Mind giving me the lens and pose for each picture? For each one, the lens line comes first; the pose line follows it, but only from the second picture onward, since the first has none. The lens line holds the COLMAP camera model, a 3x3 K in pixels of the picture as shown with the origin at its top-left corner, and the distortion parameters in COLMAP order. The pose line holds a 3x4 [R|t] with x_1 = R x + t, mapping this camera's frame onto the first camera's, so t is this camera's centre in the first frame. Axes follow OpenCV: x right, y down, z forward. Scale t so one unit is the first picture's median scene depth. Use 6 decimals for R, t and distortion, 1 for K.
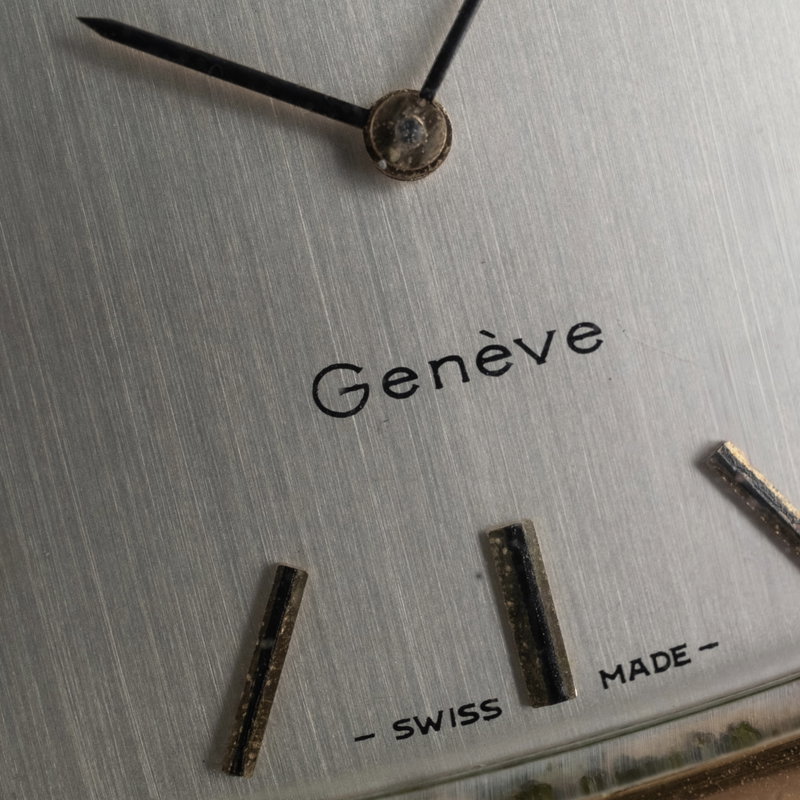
lens RADIAL K [[1675.8, 0, 495.5], [0, 1675.8, 399.2], [0, 0, 1]] dist [0.000943, 0.038285]
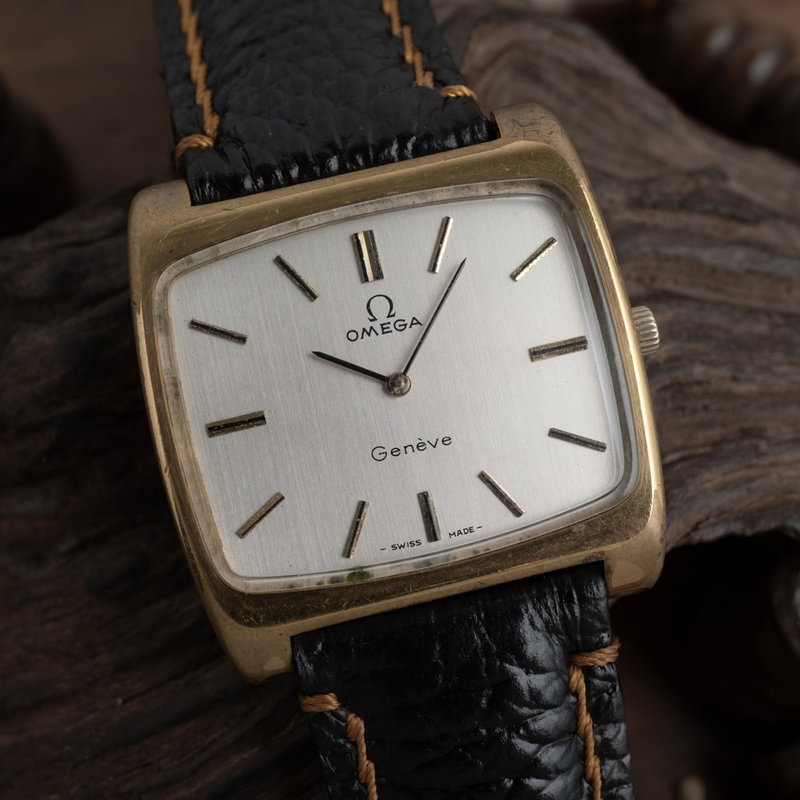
lens RADIAL K [[1391.4, 0, 400.0], [0, 1391.4, 400.0], [0, 0, 1]] dist [0.001793, 0.075811]
pose [[0.998821, 0.020314, -0.044100, 0.084135], [-0.023781, 0.996545, -0.079578, 0.118396], [0.042331, 0.080533, 0.995853, -2.025862]]
